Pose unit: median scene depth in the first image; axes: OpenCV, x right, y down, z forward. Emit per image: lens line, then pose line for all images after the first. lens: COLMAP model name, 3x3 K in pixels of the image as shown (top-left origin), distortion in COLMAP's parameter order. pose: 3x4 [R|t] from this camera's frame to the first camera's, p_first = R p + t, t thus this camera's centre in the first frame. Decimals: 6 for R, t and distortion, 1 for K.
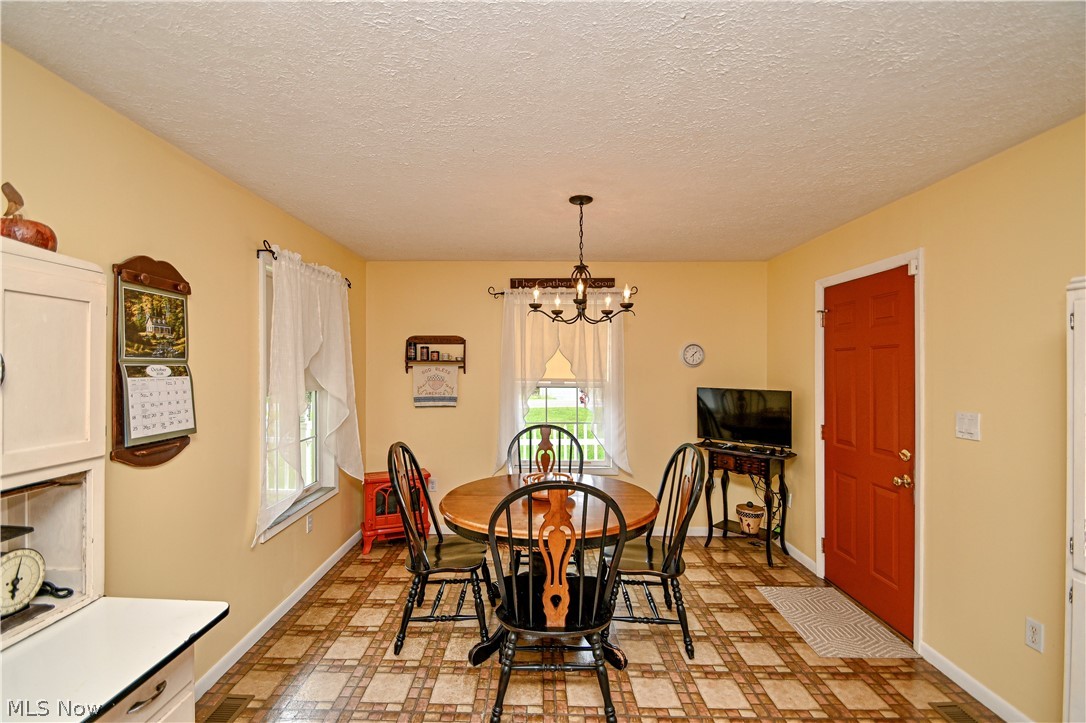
lens RADIAL K [[482.9, 0, 530.3], [0, 482.9, 365.9], [0, 0, 1]] dist [0.019793, -0.017250]
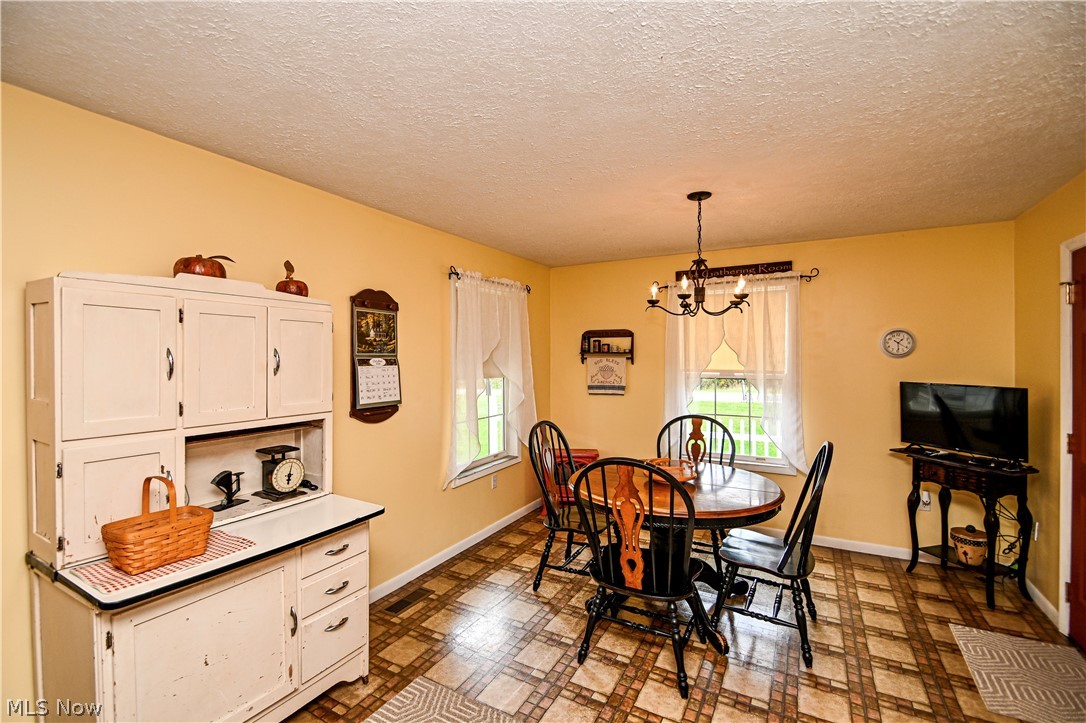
lens RADIAL K [[485.2, 0, 524.6], [0, 485.2, 357.7], [0, 0, 1]] dist [0.016331, -0.017035]
pose [[0.869790, -0.003038, -0.493413, 0.235319], [0.004575, 0.999988, 0.001908, -0.002350], [0.493401, -0.003917, 0.869793, -0.067954]]
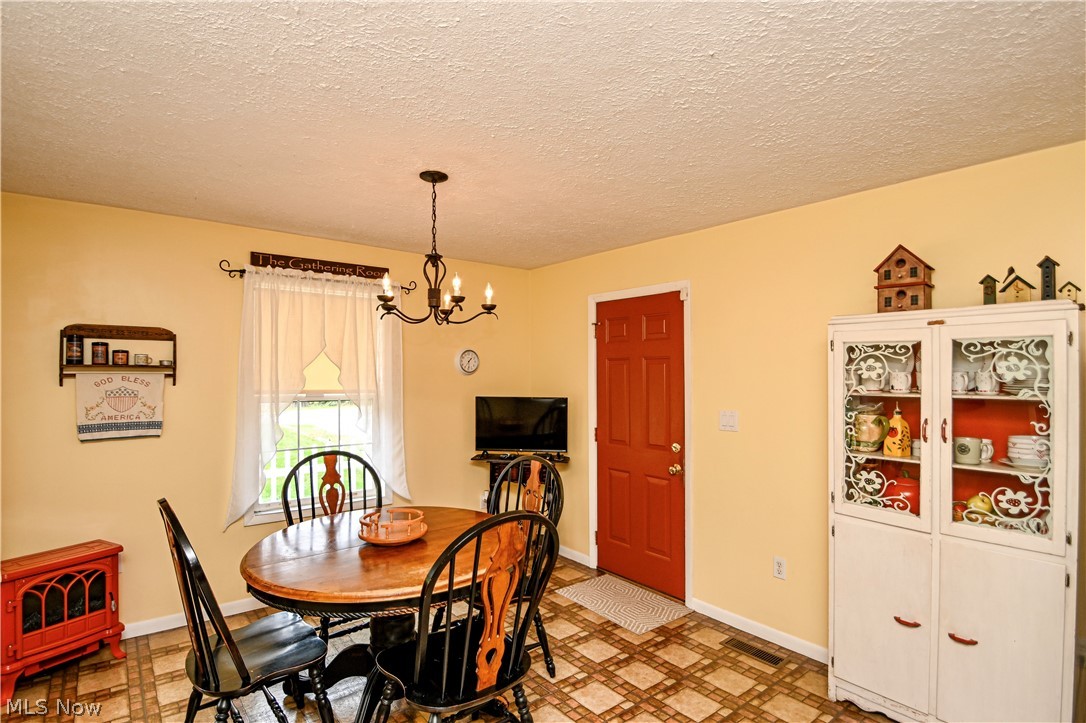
lens RADIAL K [[554.0, 0, 543.0], [0, 554.0, 361.5], [0, 0, 1]] dist [-0.018907, -0.000733]
pose [[0.766500, 0.012349, 0.642126, -0.292030], [-0.001859, 0.999854, -0.017009, -0.005845], [-0.642242, 0.011844, 0.766411, 0.120018]]
